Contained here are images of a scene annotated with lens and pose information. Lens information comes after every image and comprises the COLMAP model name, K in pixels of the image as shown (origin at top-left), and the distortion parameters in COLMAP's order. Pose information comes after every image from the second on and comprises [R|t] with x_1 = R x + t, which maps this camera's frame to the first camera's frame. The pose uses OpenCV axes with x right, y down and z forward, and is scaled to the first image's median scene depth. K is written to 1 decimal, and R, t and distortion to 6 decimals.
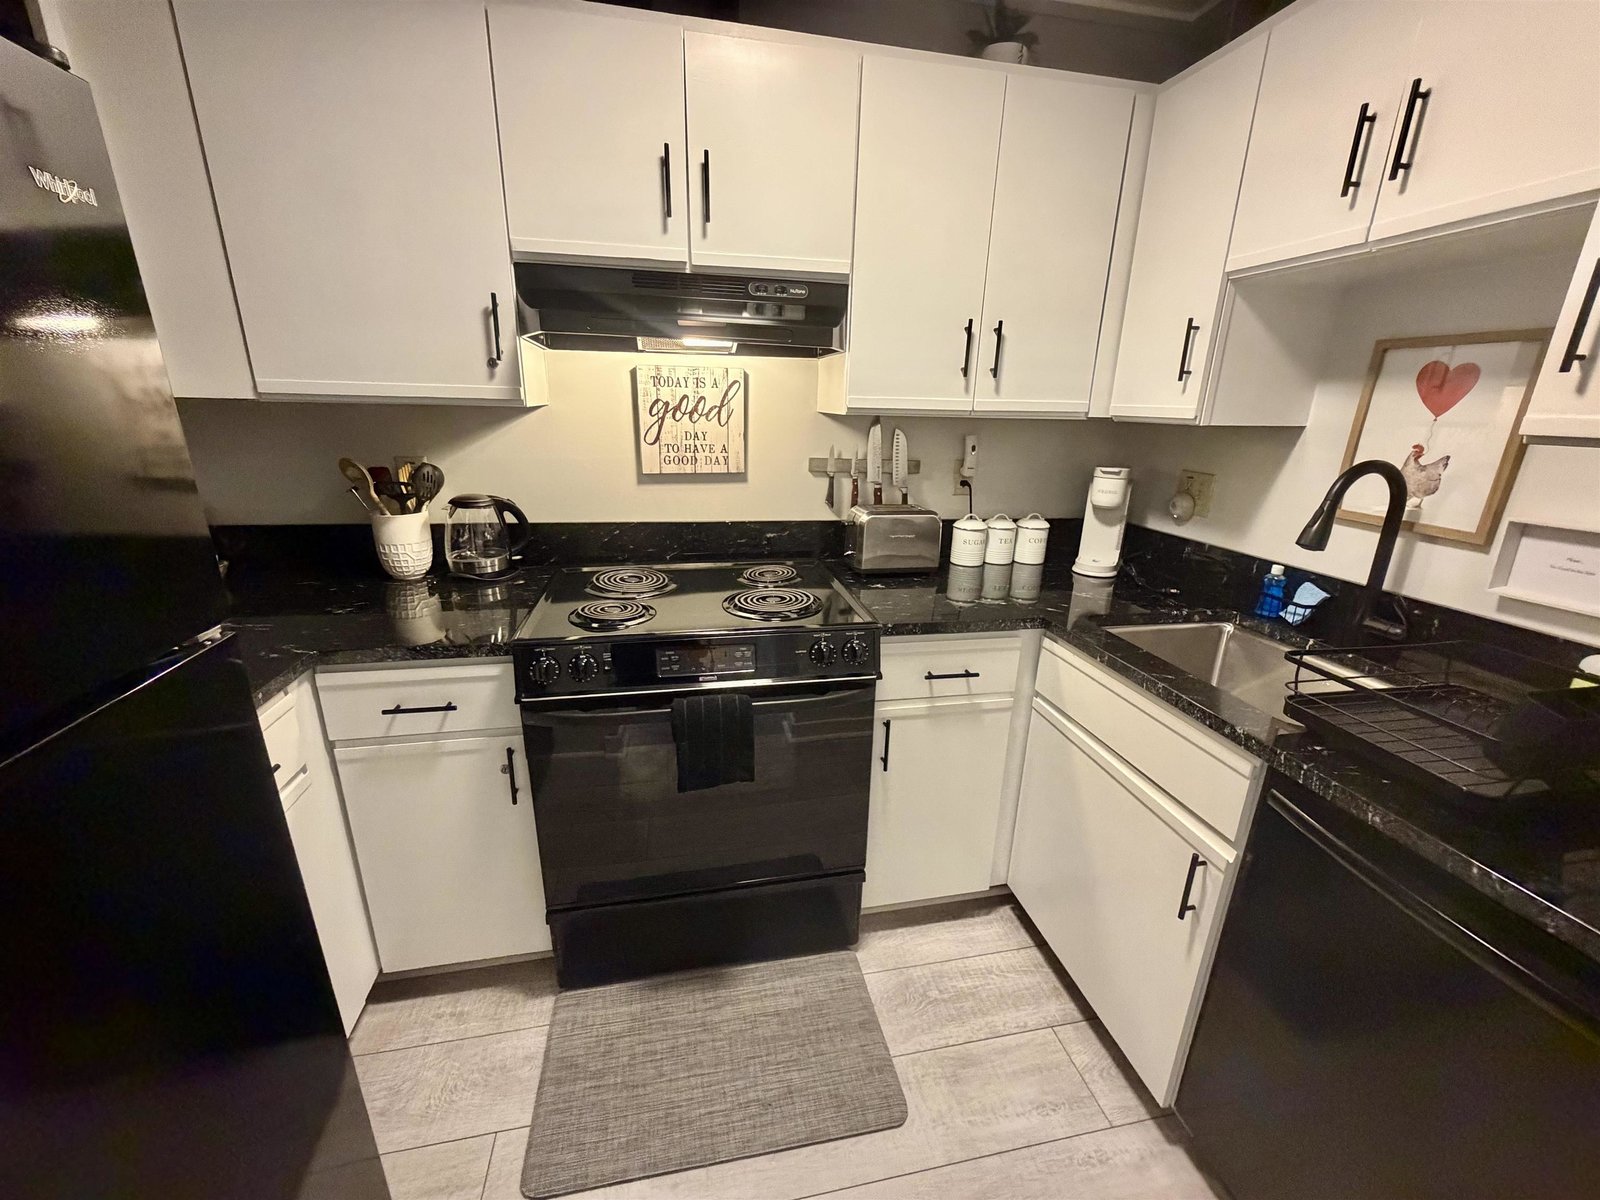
lens RADIAL K [[636.8, 0, 802.1], [0, 636.8, 599.7], [0, 0, 1]] dist [-0.000539, 0.000173]
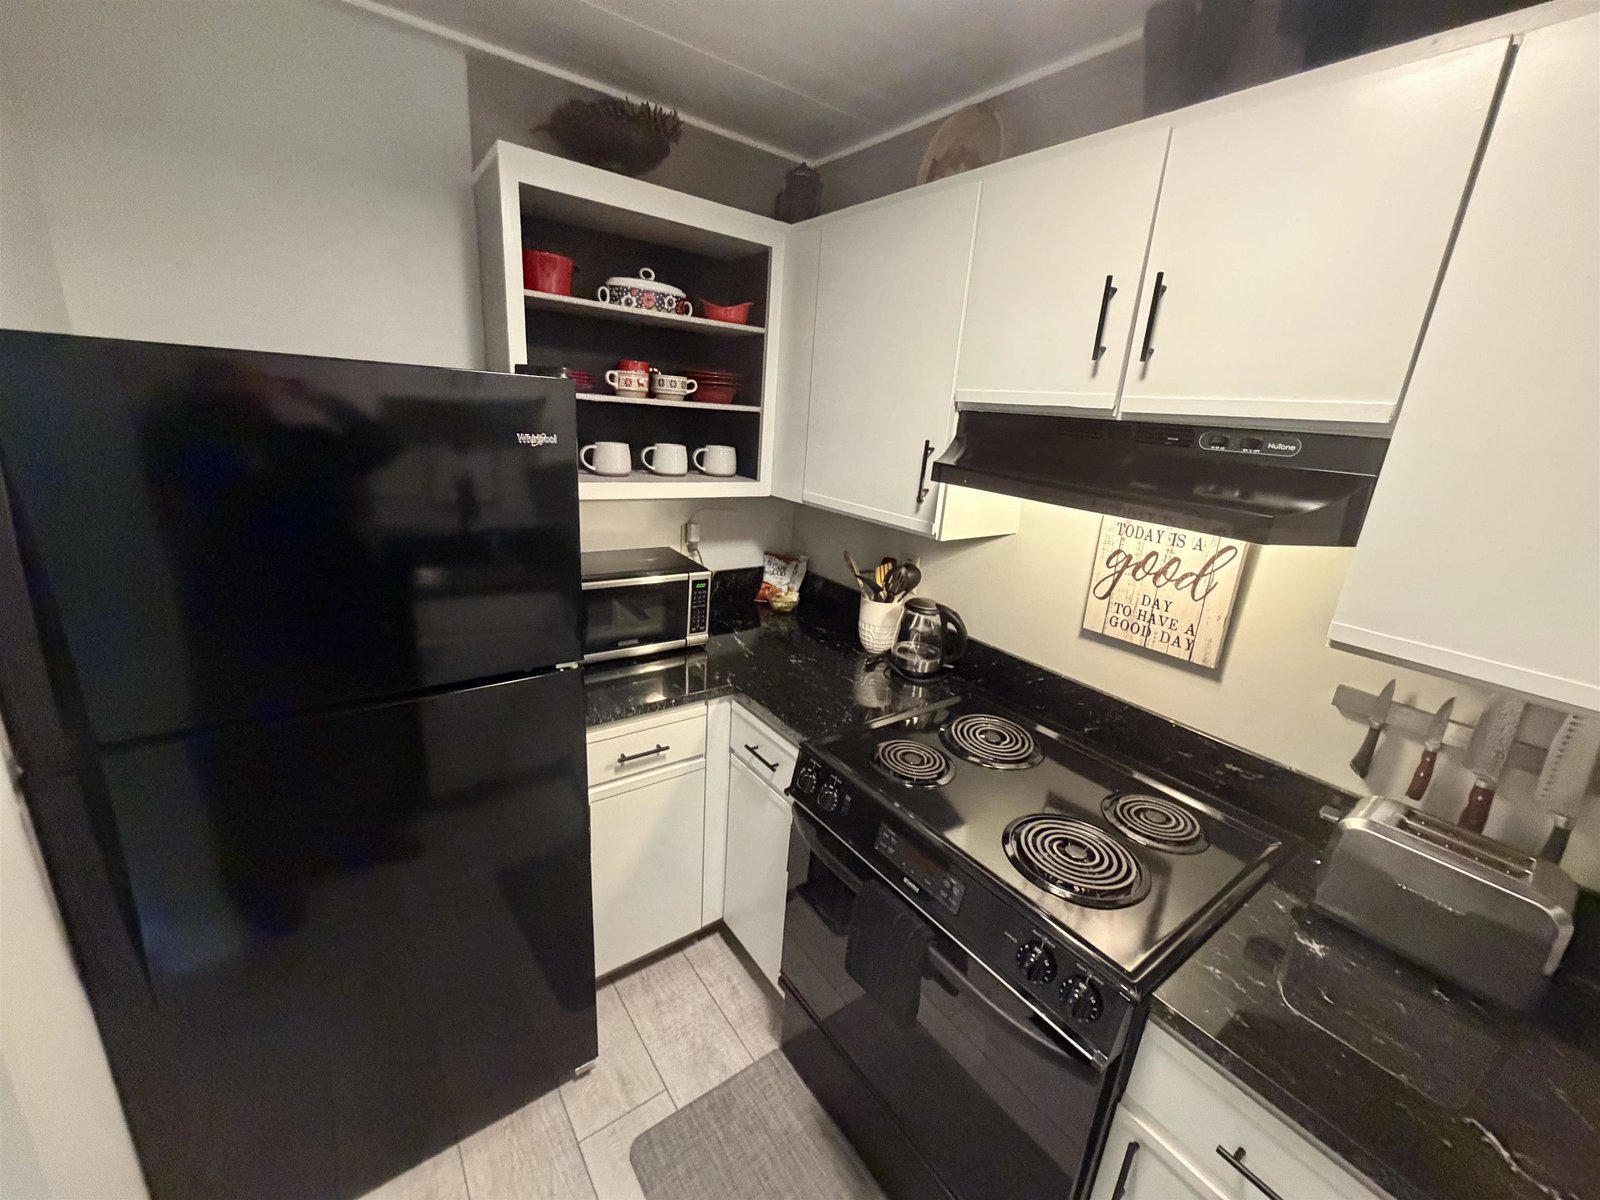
lens RADIAL K [[636.8, 0, 802.1], [0, 636.8, 599.7], [0, 0, 1]] dist [-0.000539, 0.000173]
pose [[0.421039, 0.268611, -0.866357, 0.371083], [-0.329525, 0.935181, 0.129804, -0.257308], [0.845068, 0.230834, 0.482262, 0.312405]]
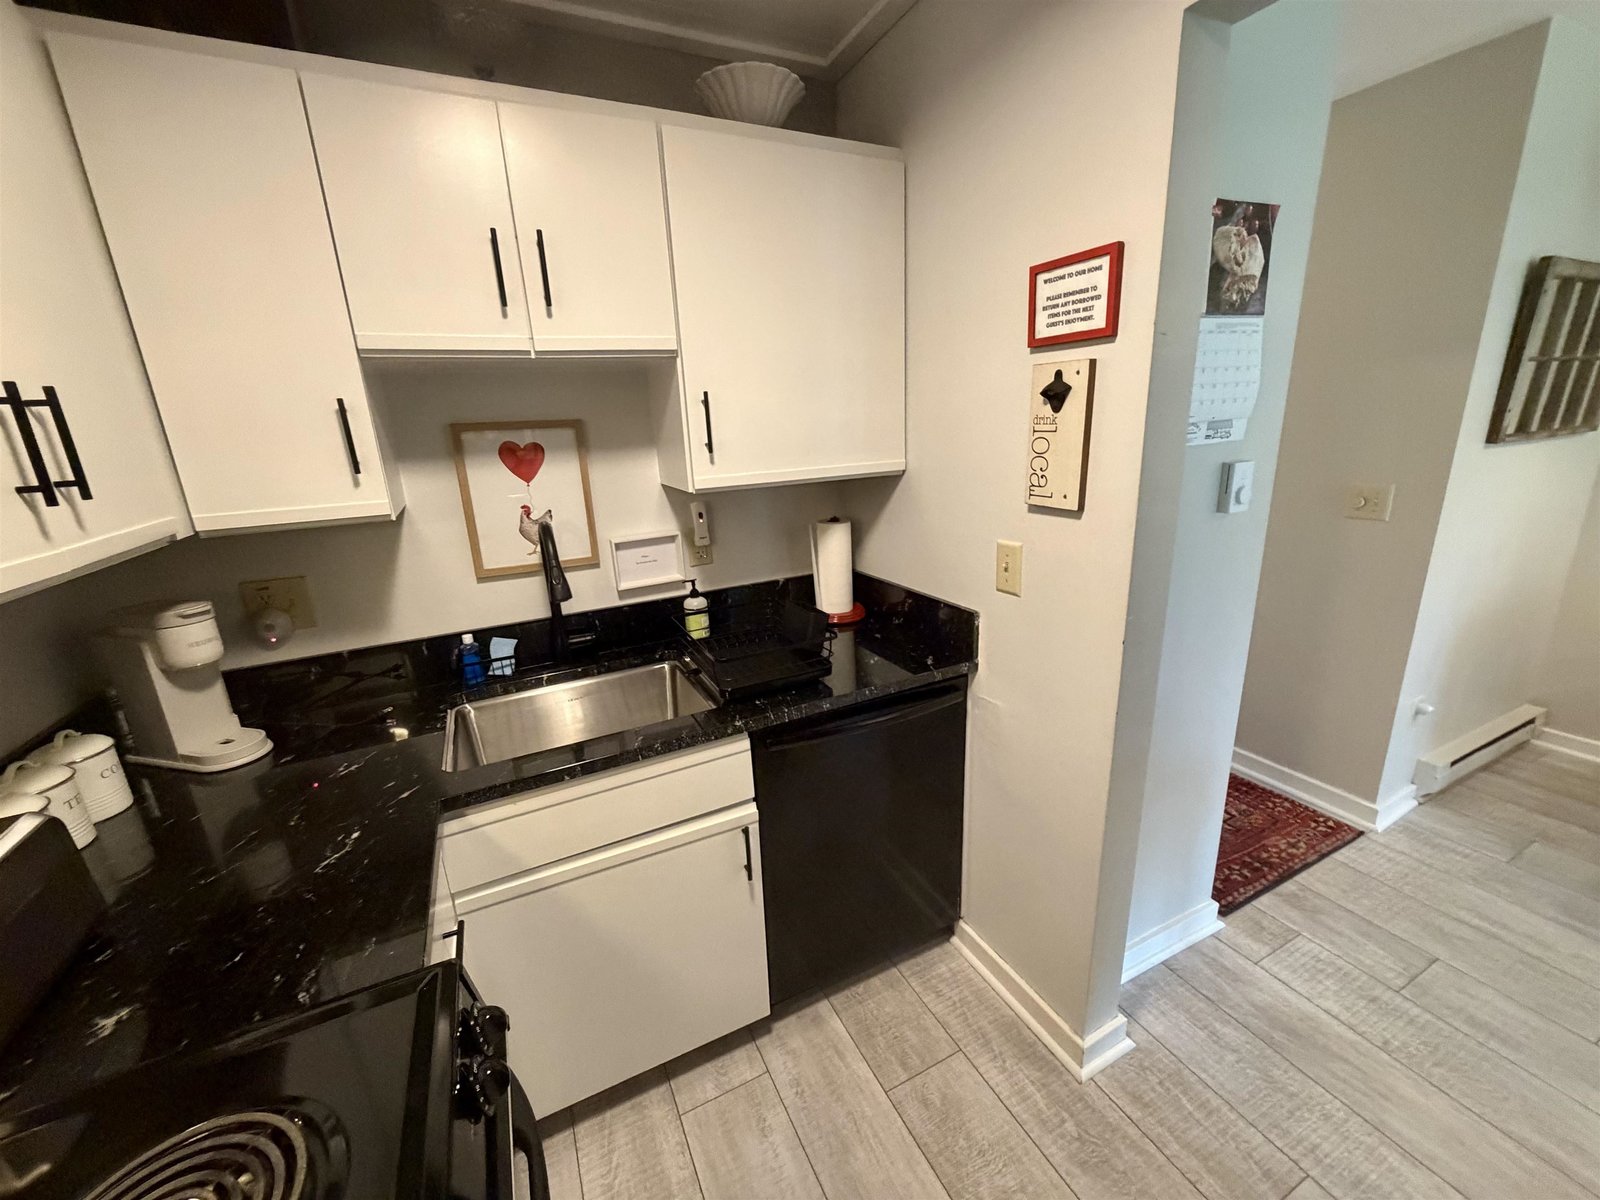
lens RADIAL K [[641.9, 0, 800.0], [0, 641.9, 600.0], [0, 0, 1]] dist [-0.000317, 0.000307]
pose [[-0.252161, -0.274052, 0.928068, -0.328205], [0.326711, 0.878635, 0.348224, -0.284251], [-0.910865, 0.391018, -0.132022, 0.617870]]
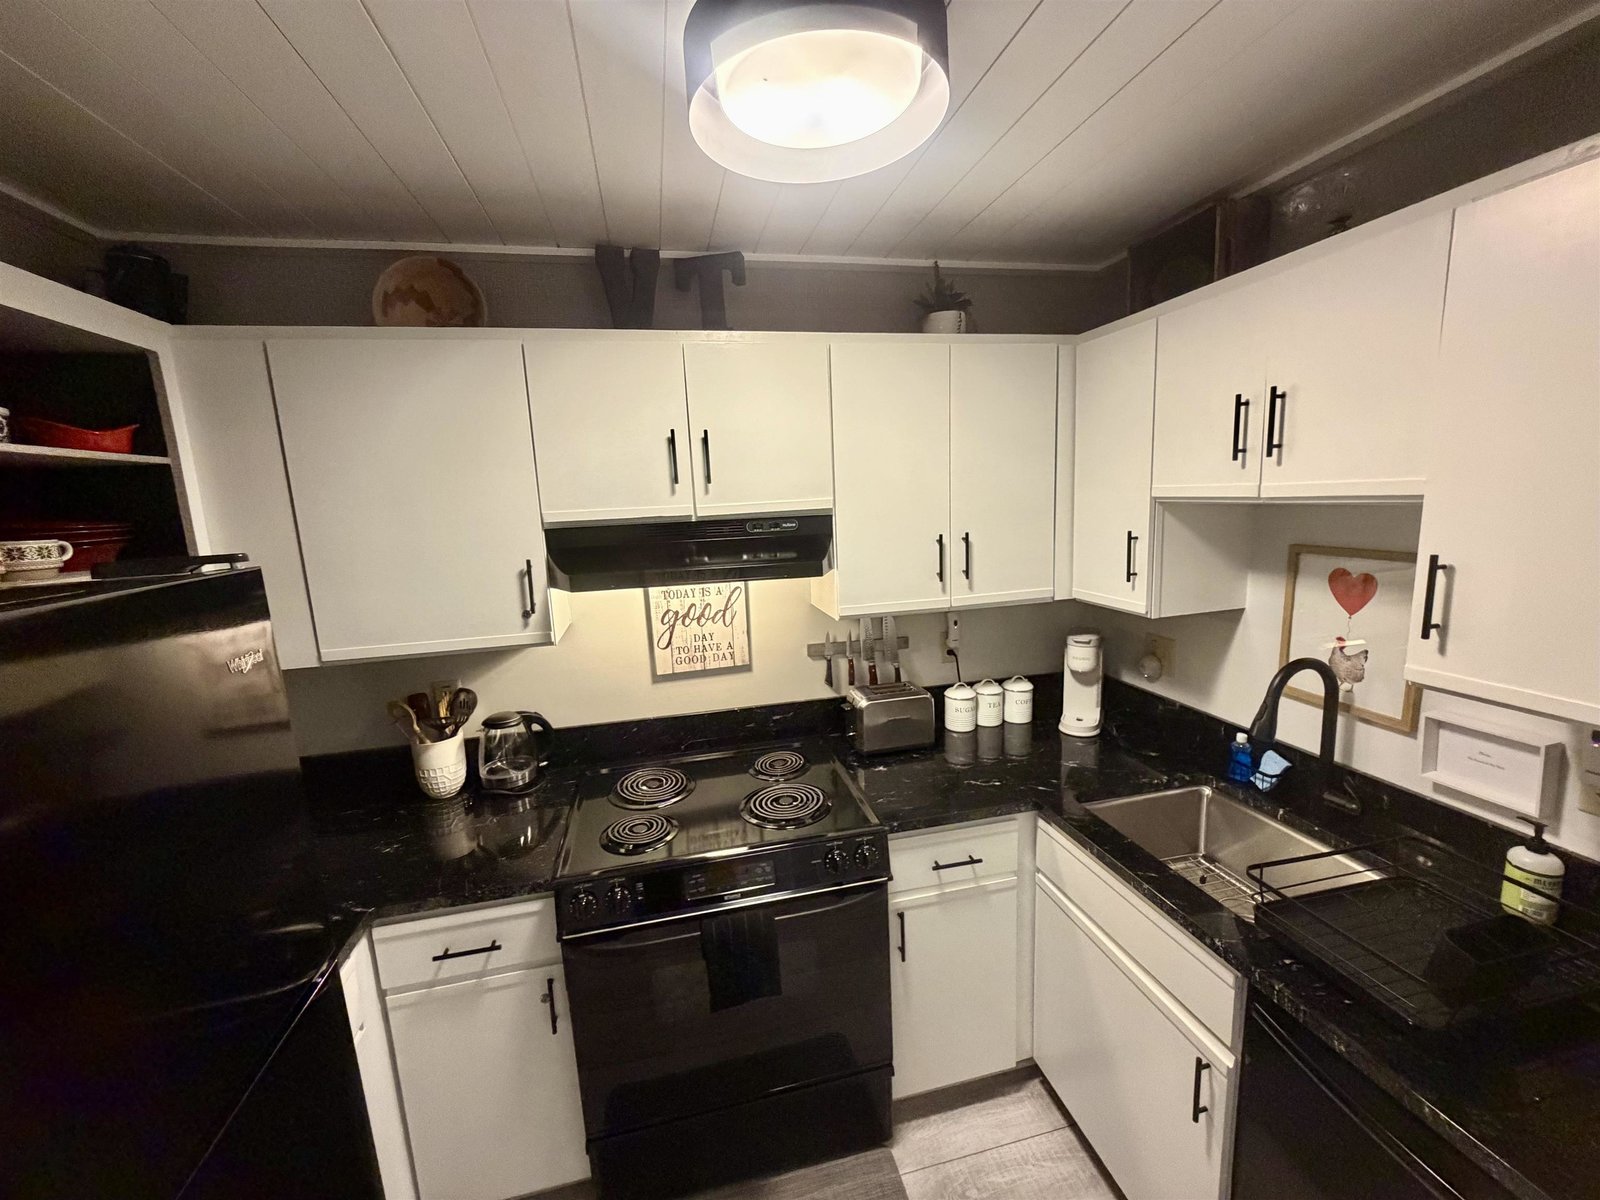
lens RADIAL K [[636.8, 0, 802.1], [0, 636.8, 599.7], [0, 0, 1]] dist [-0.000539, 0.000173]
pose [[0.997381, -0.071430, 0.011318, -0.005622], [0.072307, 0.988000, -0.136485, -0.185570], [-0.001434, 0.136946, 0.990578, -0.119103]]
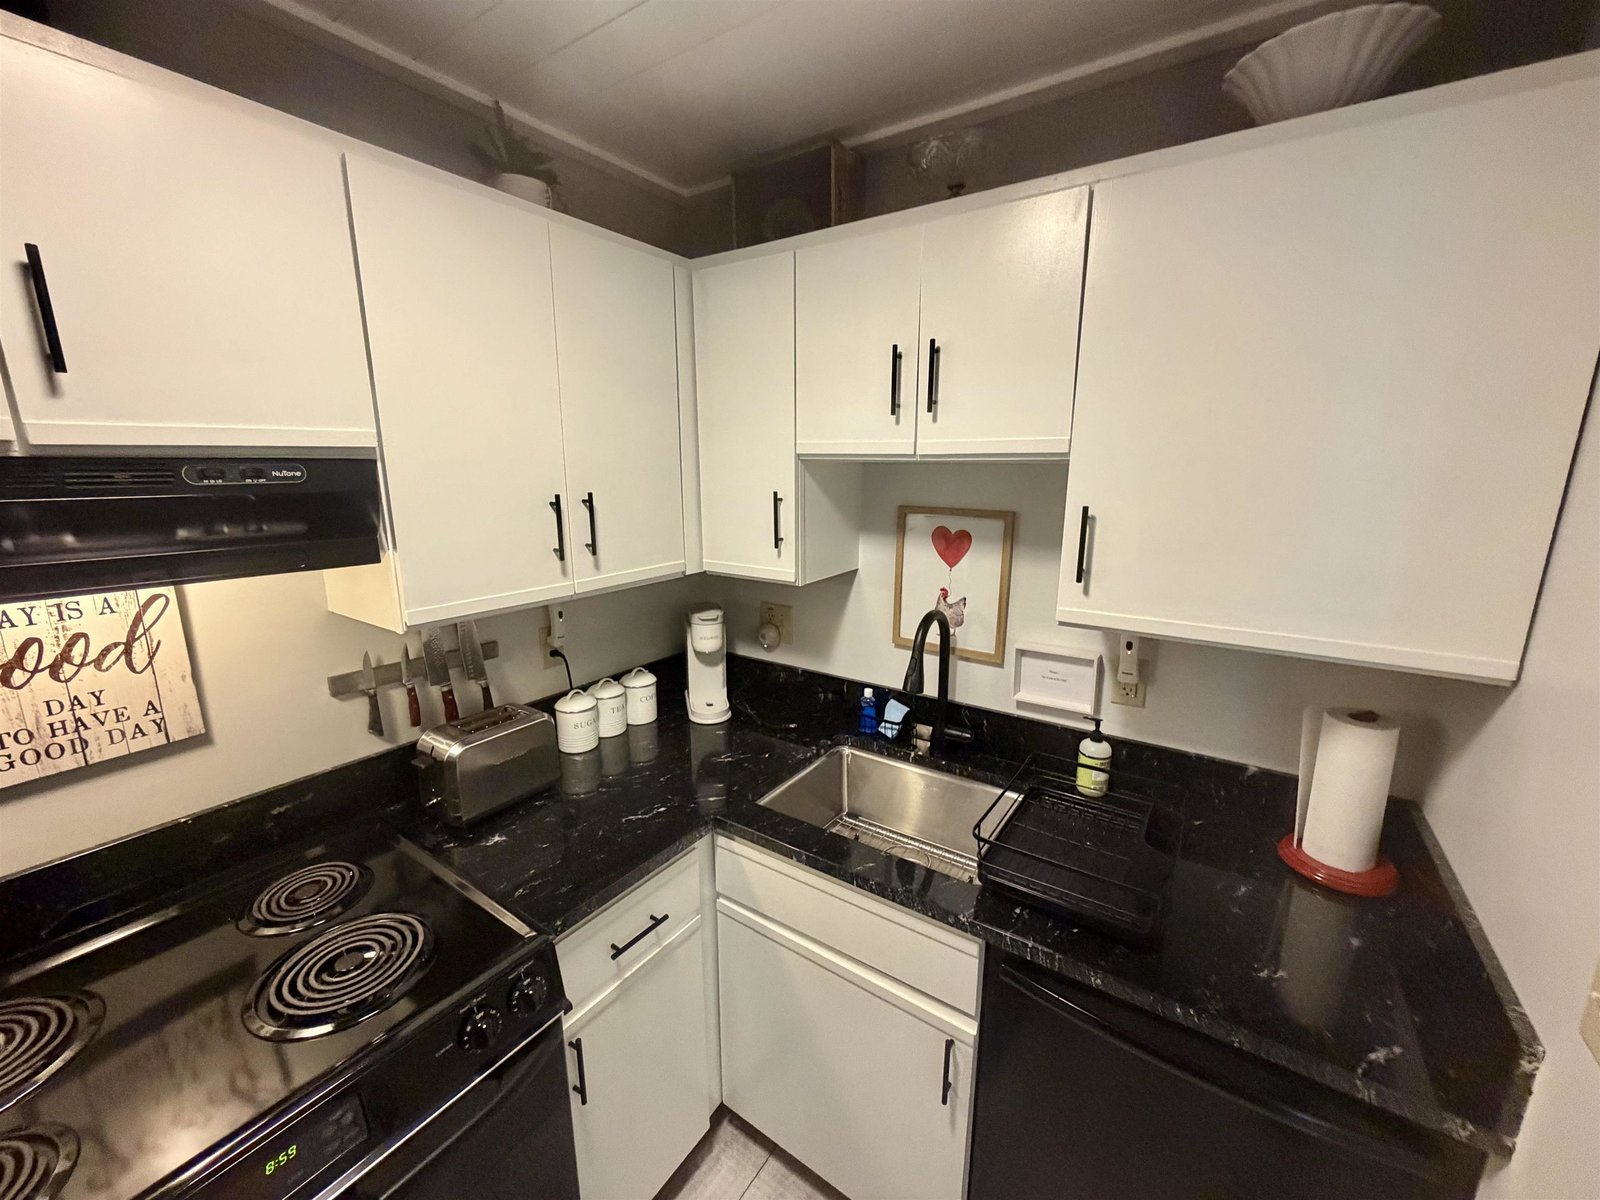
lens RADIAL K [[636.8, 0, 802.1], [0, 636.8, 599.7], [0, 0, 1]] dist [-0.000539, 0.000173]
pose [[0.719130, -0.170413, 0.673656, -0.083461], [0.221223, 0.975166, 0.010529, -0.246768], [-0.658721, 0.141456, 0.738970, 0.204315]]
